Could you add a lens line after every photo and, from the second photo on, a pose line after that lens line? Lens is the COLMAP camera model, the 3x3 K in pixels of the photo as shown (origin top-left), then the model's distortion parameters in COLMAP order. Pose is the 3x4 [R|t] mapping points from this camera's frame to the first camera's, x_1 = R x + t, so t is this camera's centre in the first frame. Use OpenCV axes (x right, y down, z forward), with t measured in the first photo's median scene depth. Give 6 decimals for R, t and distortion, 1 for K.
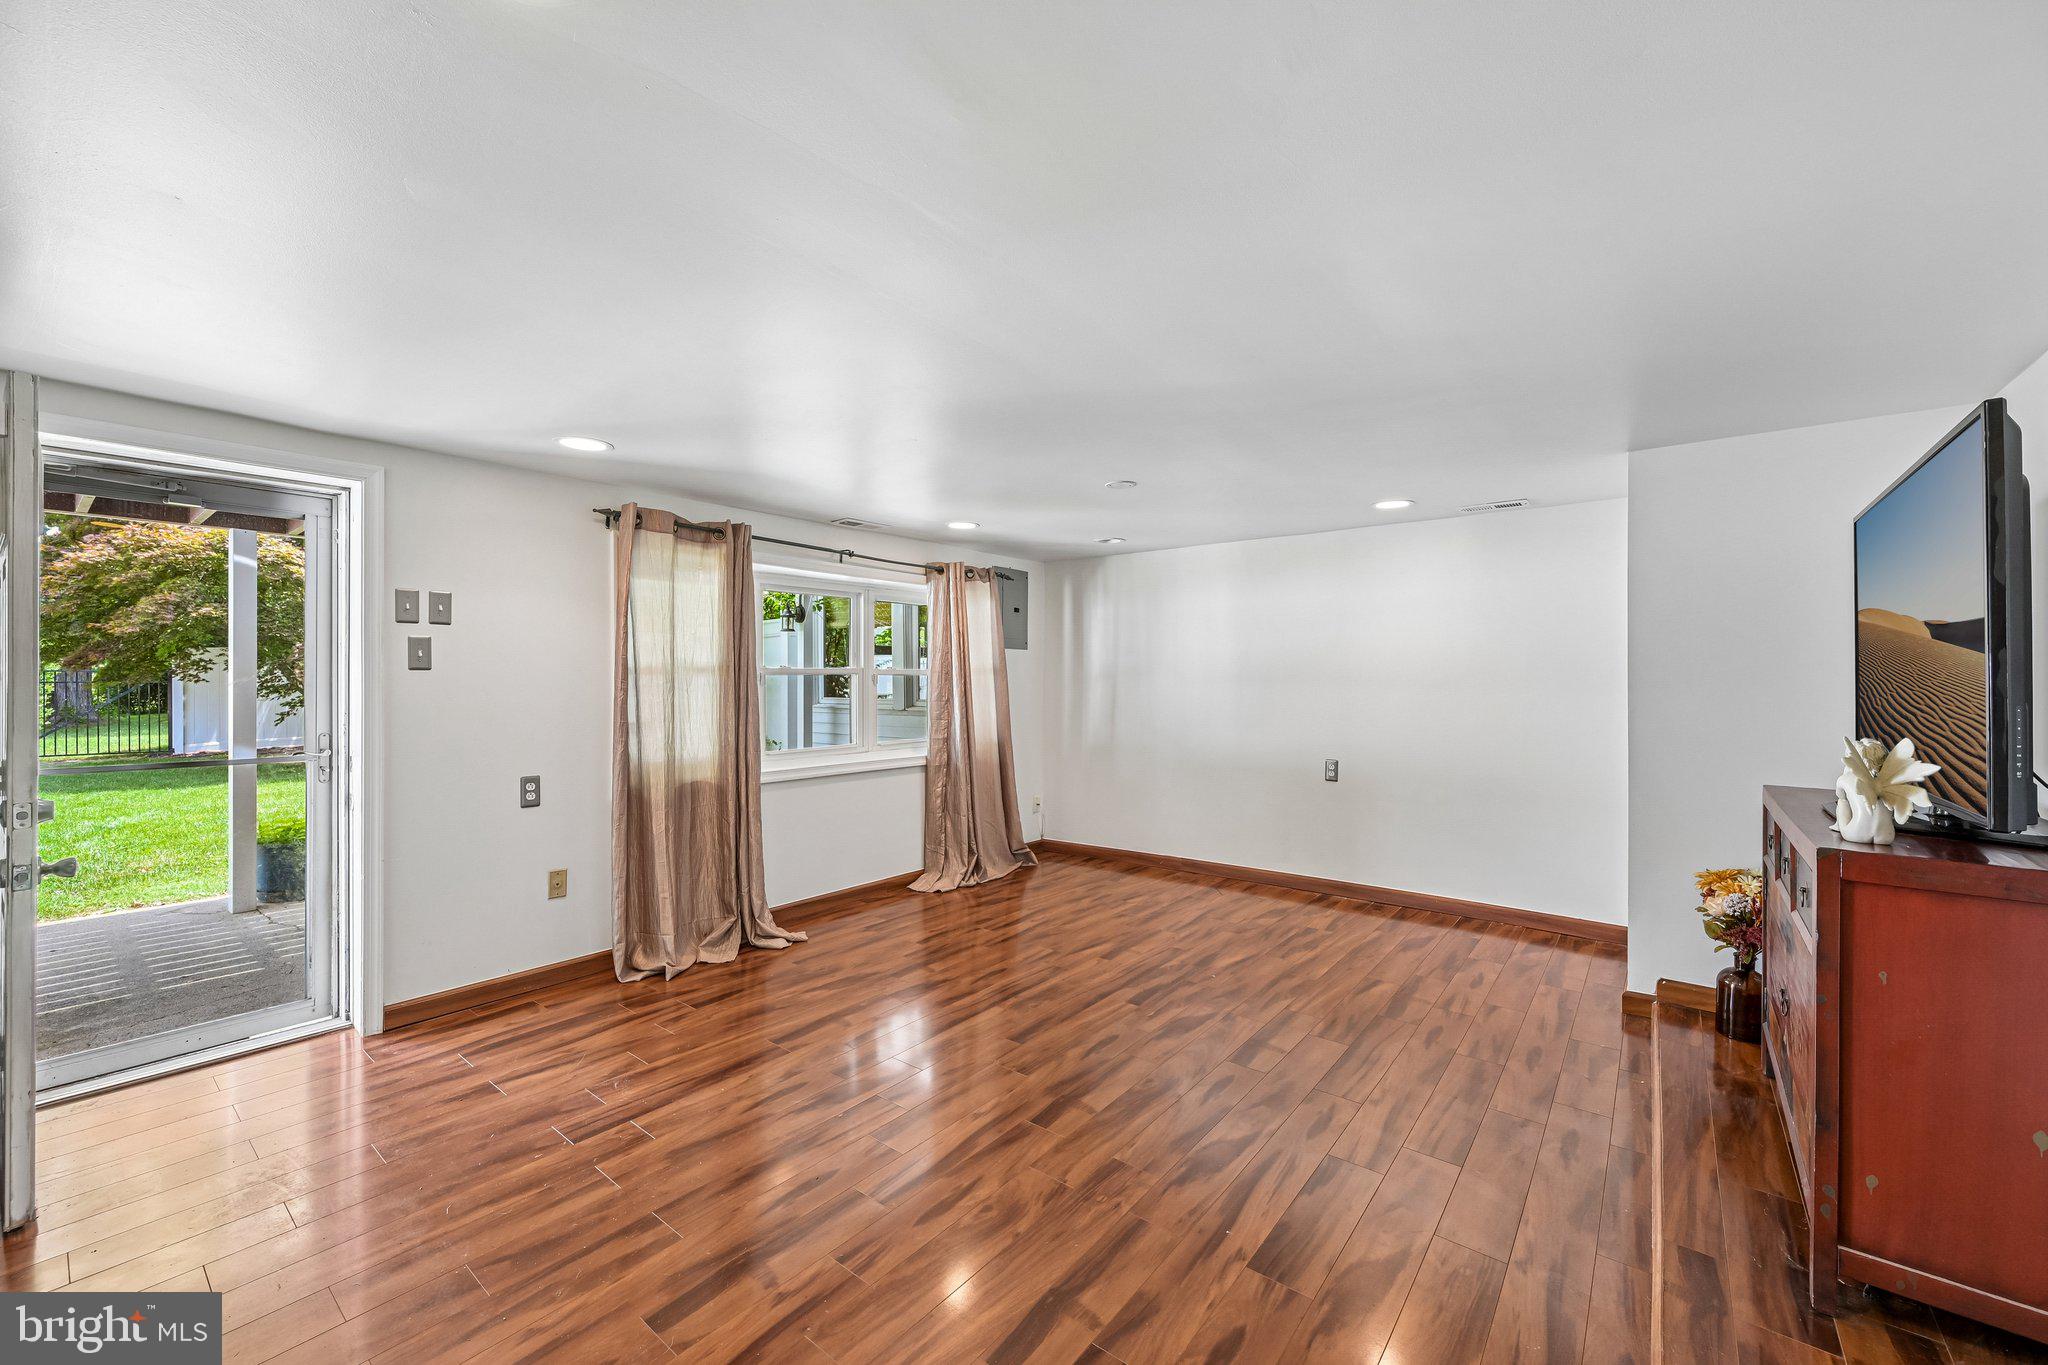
lens RADIAL K [[803.0, 0, 1020.0], [0, 803.0, 683.9], [0, 0, 1]] dist [0.001025, -0.000272]
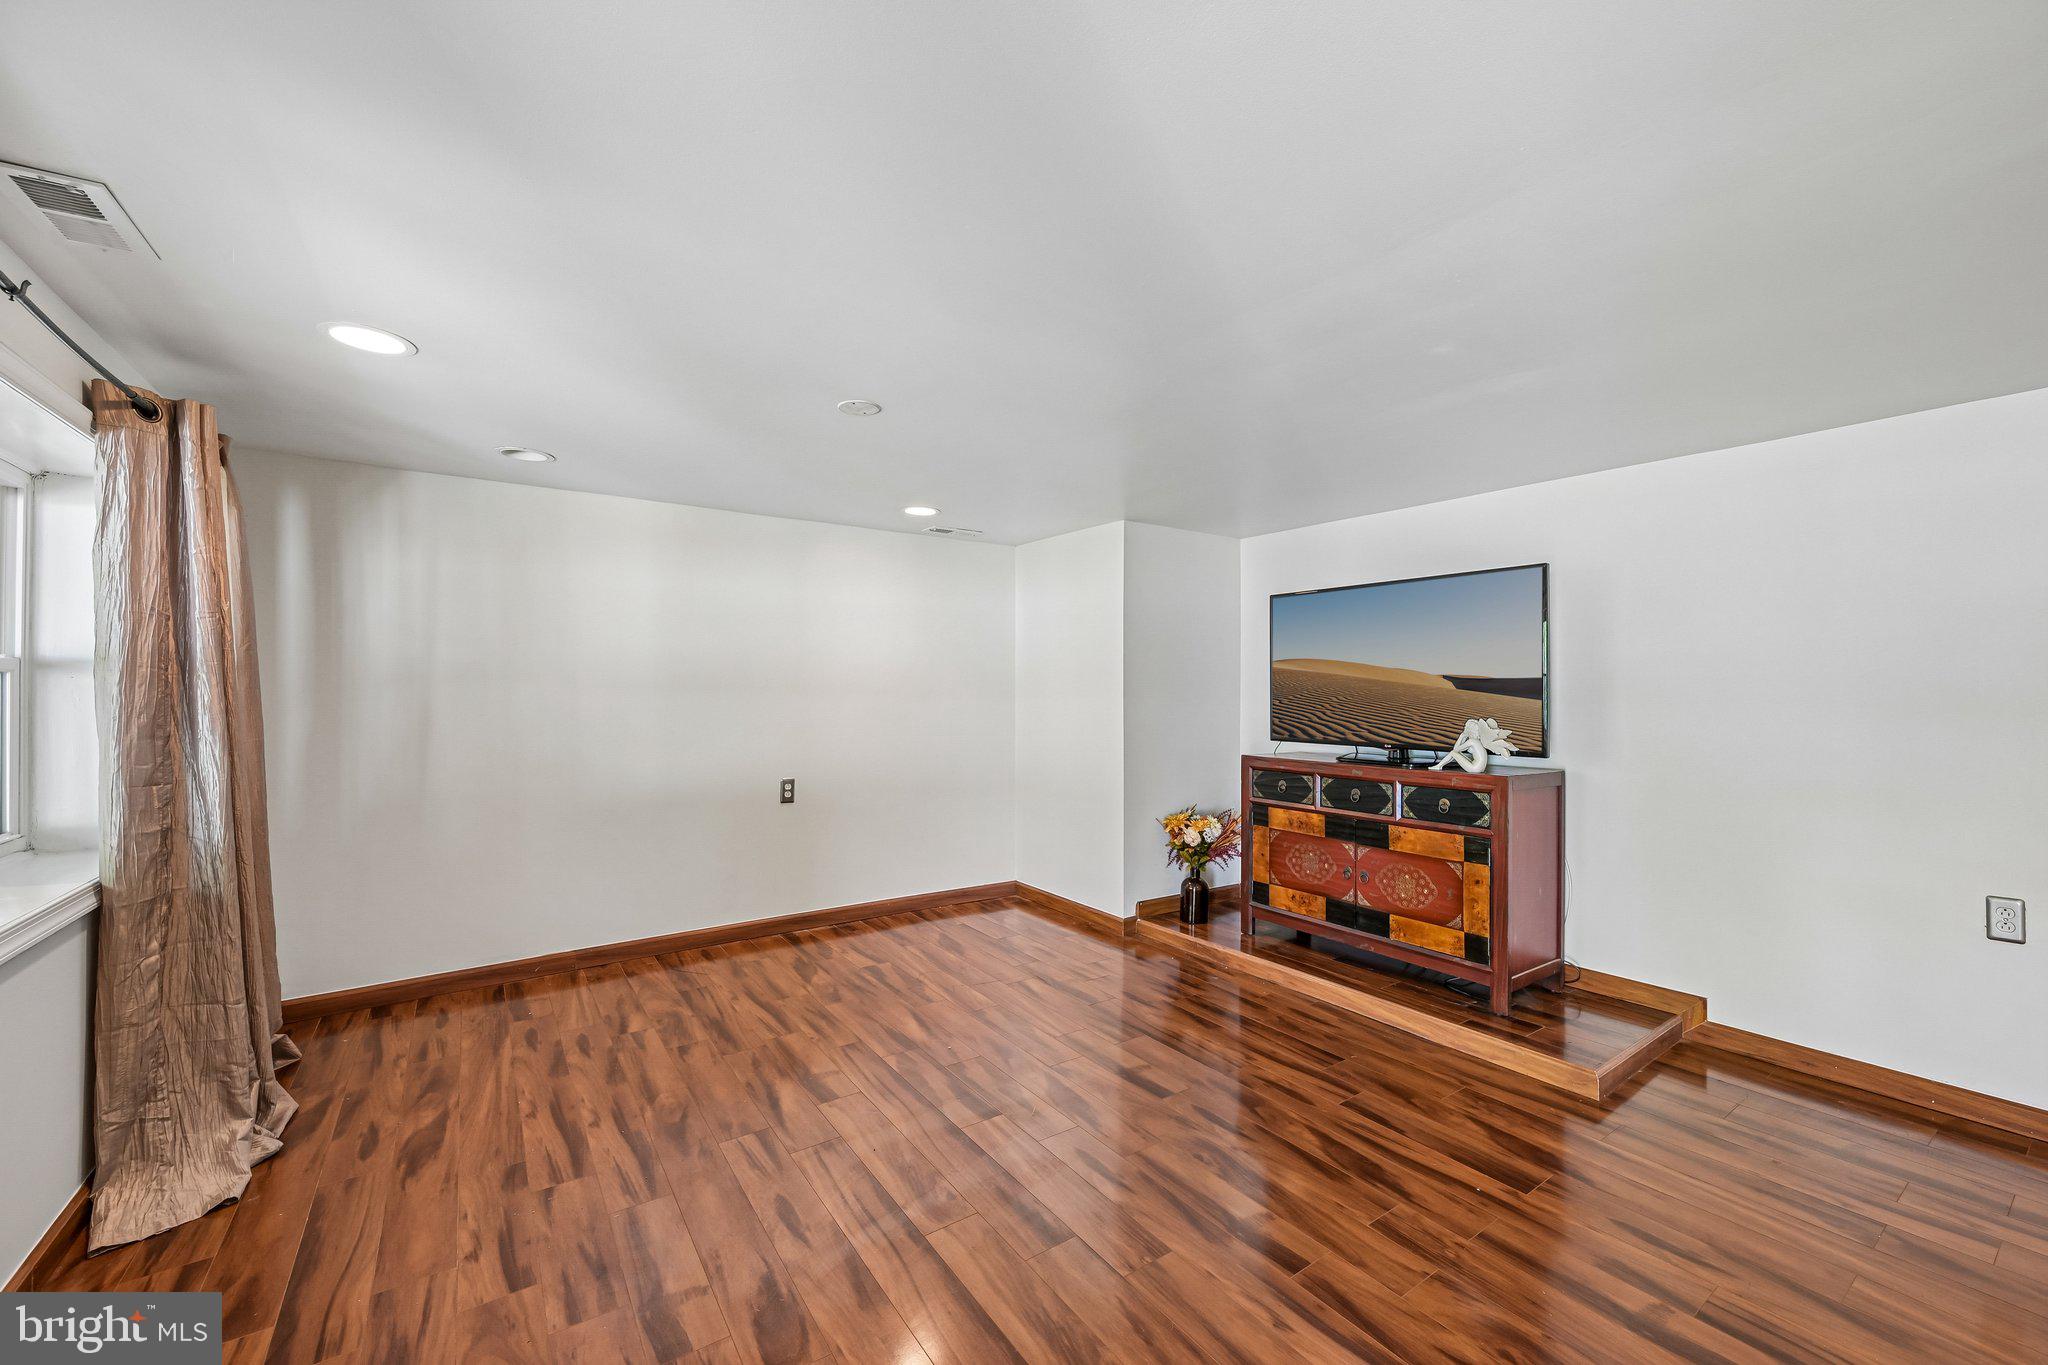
lens RADIAL K [[803.0, 0, 1023.5], [0, 803.0, 683.4], [0, 0, 1]] dist [0.001025, -0.000272]
pose [[0.282581, 0.005453, 0.959228, -0.540762], [0.000425, 0.999983, -0.005810, -0.004991], [-0.959243, 0.002049, 0.282574, 0.707580]]
